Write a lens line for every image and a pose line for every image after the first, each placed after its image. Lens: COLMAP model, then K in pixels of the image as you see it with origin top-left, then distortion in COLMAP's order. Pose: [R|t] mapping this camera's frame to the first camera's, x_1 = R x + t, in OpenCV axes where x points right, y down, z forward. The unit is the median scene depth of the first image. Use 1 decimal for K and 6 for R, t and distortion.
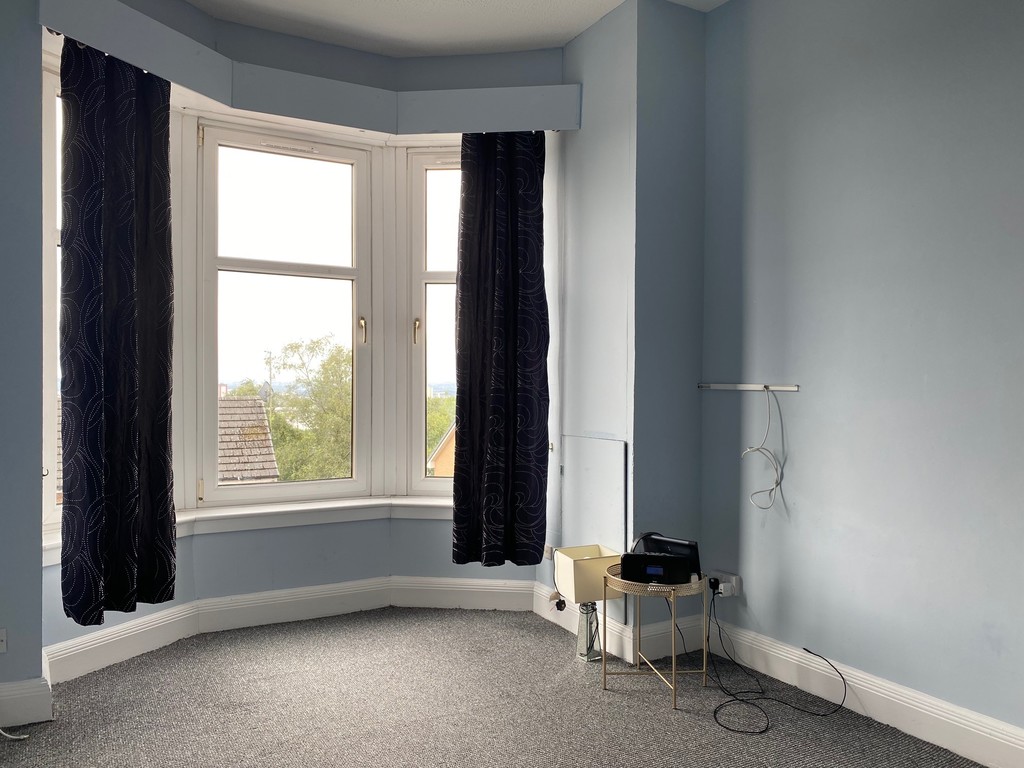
lens RADIAL K [[771.3, 0, 512.0], [0, 771.3, 384.0], [0, 0, 1]] dist [0.001505, 0.001890]
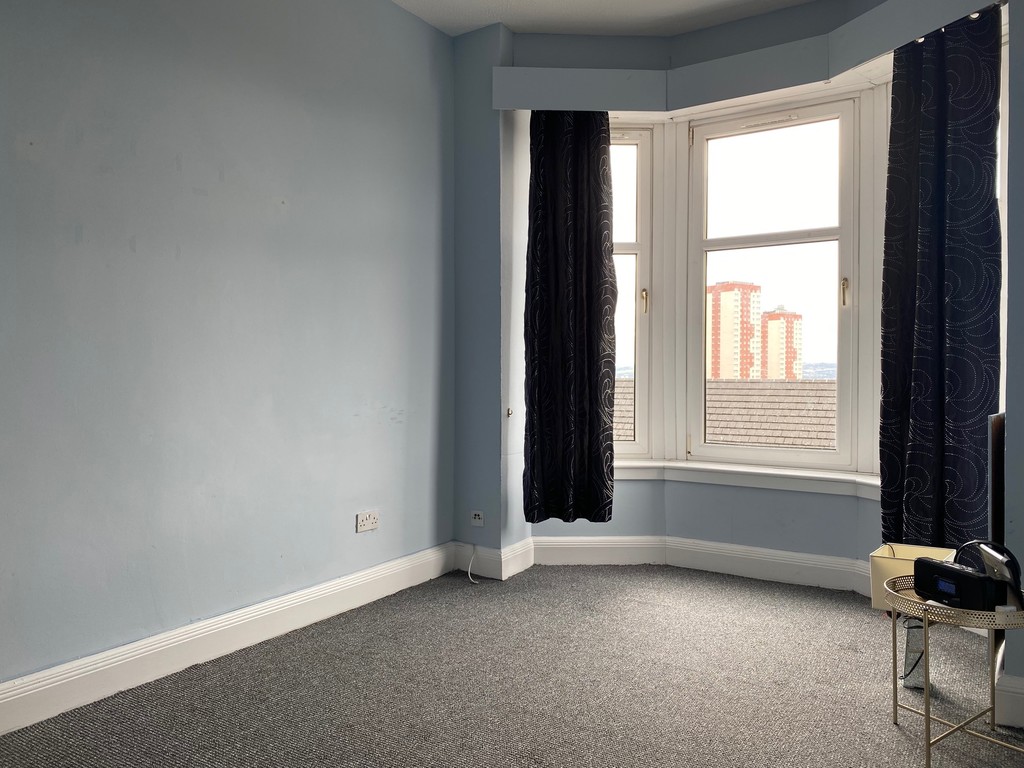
lens RADIAL K [[782.1, 0, 511.2], [0, 782.1, 367.4], [0, 0, 1]] dist [0.006682, 0.000711]
pose [[0.475768, -0.006075, -0.879550, 0.509286], [0.008421, 0.999962, -0.002352, 0.022935], [0.879531, -0.006288, 0.475801, 0.216692]]
